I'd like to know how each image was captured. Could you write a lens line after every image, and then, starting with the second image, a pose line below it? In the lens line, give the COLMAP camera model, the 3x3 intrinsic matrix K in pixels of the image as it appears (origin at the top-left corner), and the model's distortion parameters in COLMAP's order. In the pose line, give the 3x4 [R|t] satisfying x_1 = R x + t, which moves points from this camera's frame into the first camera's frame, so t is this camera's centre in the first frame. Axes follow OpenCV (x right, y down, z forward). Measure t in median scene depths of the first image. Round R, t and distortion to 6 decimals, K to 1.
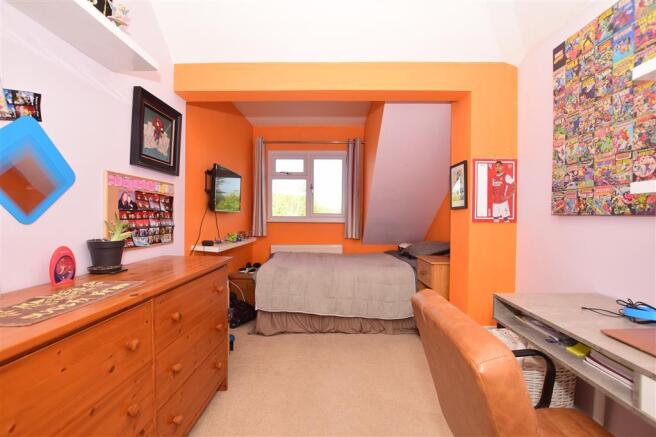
lens RADIAL K [[292.7, 0, 328.0], [0, 292.7, 218.5], [0, 0, 1]] dist [-0.034258, 0.006164]
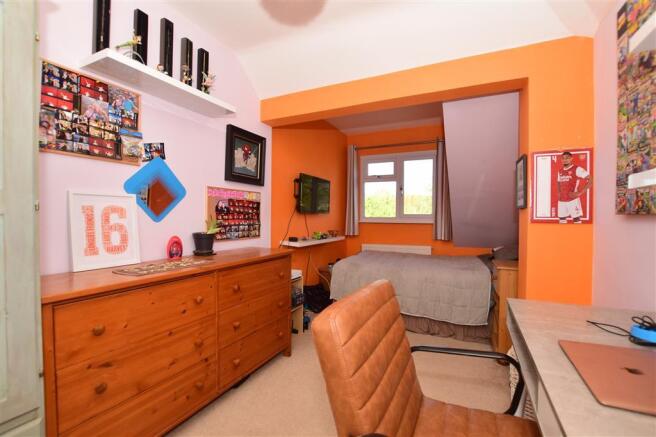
lens RADIAL K [[292.7, 0, 328.0], [0, 292.7, 218.5], [0, 0, 1]] dist [-0.034258, 0.006164]
pose [[0.908370, -0.000409, -0.418168, 0.305887], [-0.001148, 0.999993, -0.003472, 0.002531], [0.418167, 0.003634, 0.908363, -0.069019]]
